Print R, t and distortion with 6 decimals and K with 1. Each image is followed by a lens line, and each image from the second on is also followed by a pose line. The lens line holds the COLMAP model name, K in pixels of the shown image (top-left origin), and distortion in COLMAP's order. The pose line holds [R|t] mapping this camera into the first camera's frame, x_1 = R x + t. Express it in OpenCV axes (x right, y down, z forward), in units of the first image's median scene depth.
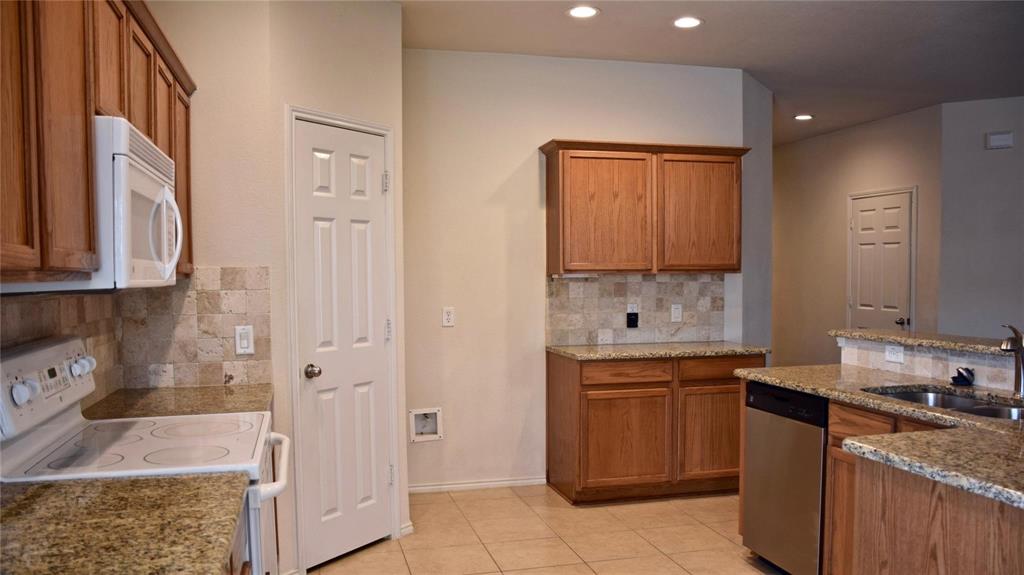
lens RADIAL K [[841.8, 0, 512.5], [0, 841.8, 291.4], [0, 0, 1]] dist [-0.072173, -0.008649]
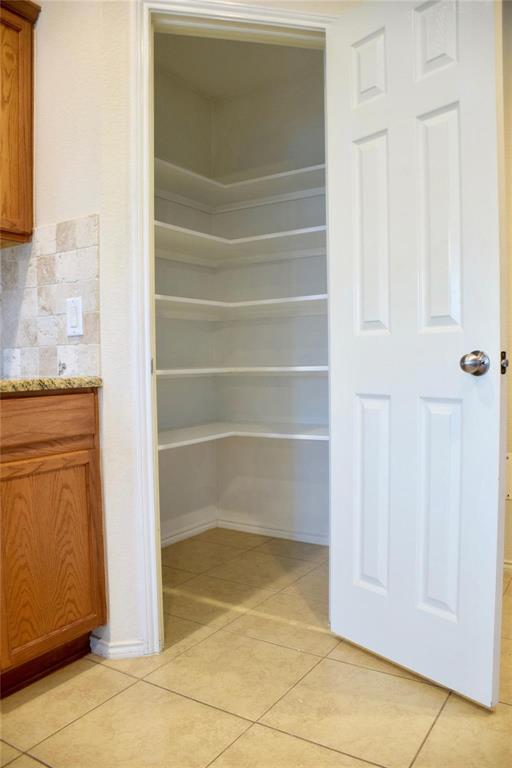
lens RADIAL K [[598.1, 0, 255.8], [0, 598.1, 383.9], [0, 0, 1]] dist [-0.098319, 0.000868]
pose [[0.679095, 0.020965, -0.733751, 0.179245], [-0.018235, 0.999765, 0.011689, 0.109974], [0.733824, 0.005442, 0.679318, 0.765168]]
